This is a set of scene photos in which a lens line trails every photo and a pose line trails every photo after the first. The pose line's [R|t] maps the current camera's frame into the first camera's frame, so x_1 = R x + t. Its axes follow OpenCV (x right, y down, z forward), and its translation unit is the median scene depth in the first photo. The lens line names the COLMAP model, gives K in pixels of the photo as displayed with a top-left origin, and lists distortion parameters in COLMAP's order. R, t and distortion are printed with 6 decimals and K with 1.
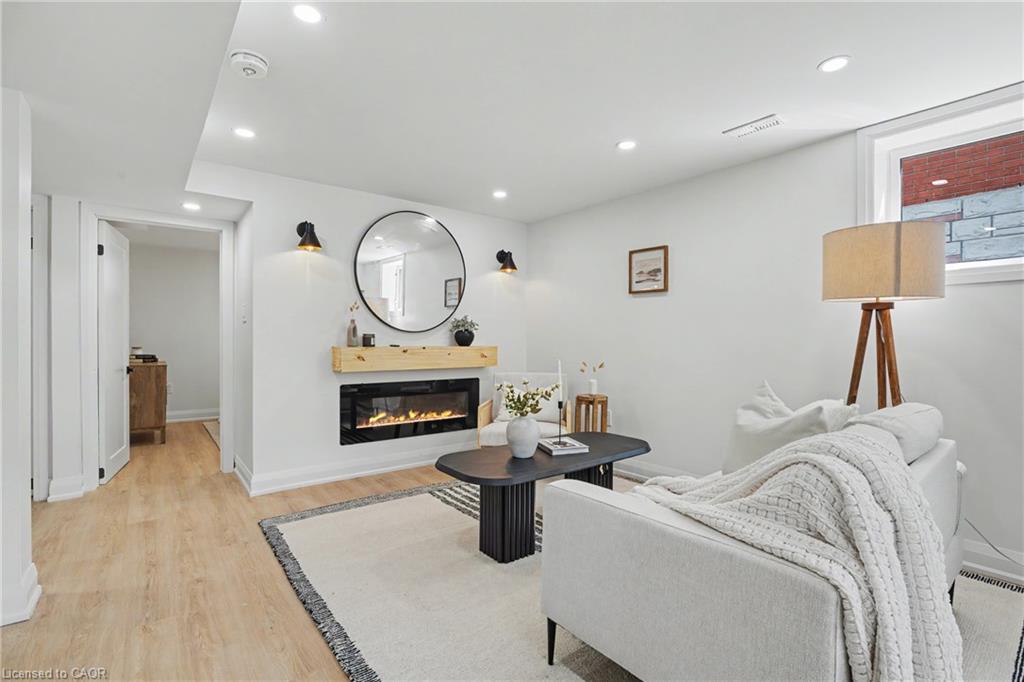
lens RADIAL K [[476.3, 0, 512.0], [0, 476.3, 341.0], [0, 0, 1]] dist [-0.050179, 0.020923]
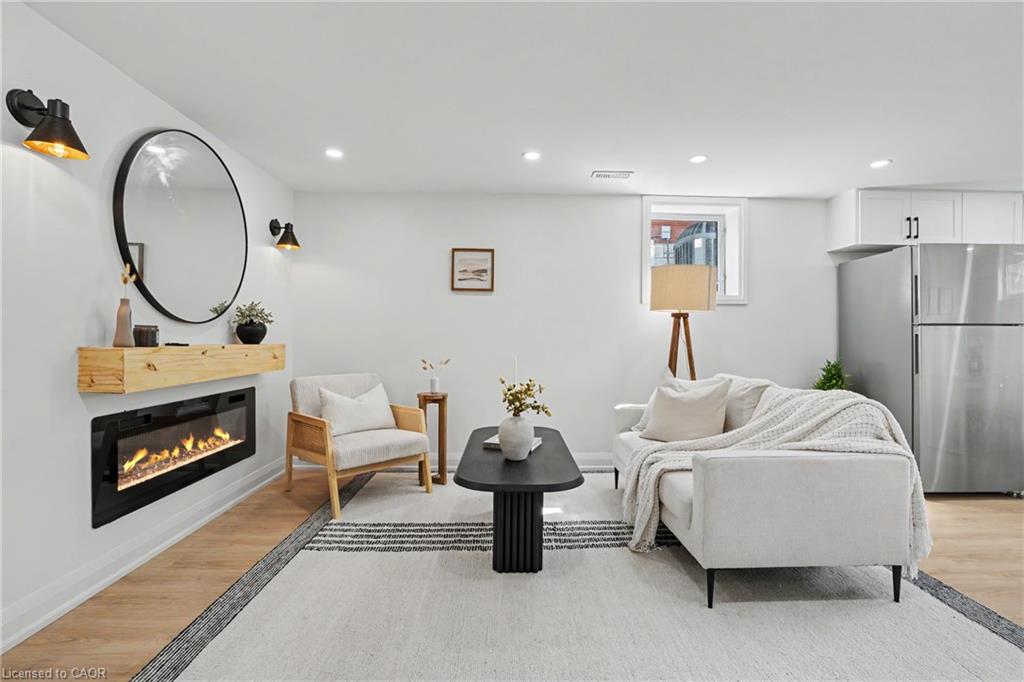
lens RADIAL K [[464.1, 0, 520.2], [0, 464.1, 336.4], [0, 0, 1]] dist [-0.057417, 0.019400]
pose [[0.592241, -0.001322, 0.805760, -0.490006], [-0.000475, 0.999998, 0.001989, -0.002285], [-0.805761, -0.001560, 0.592239, 0.304144]]
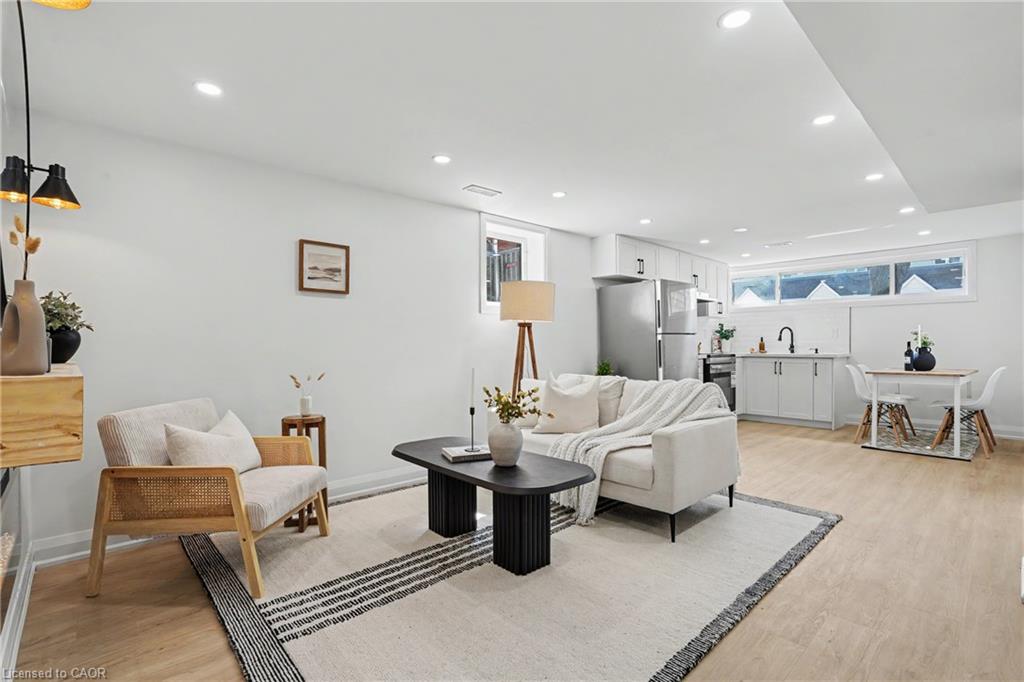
lens RADIAL K [[476.3, 0, 512.0], [0, 476.3, 341.0], [0, 0, 1]] dist [-0.050179, 0.020923]
pose [[-0.083169, 0.001013, 0.996535, -0.645714], [0.008048, 0.999968, -0.000345, -0.006000], [-0.996503, 0.007991, -0.083174, 0.727878]]
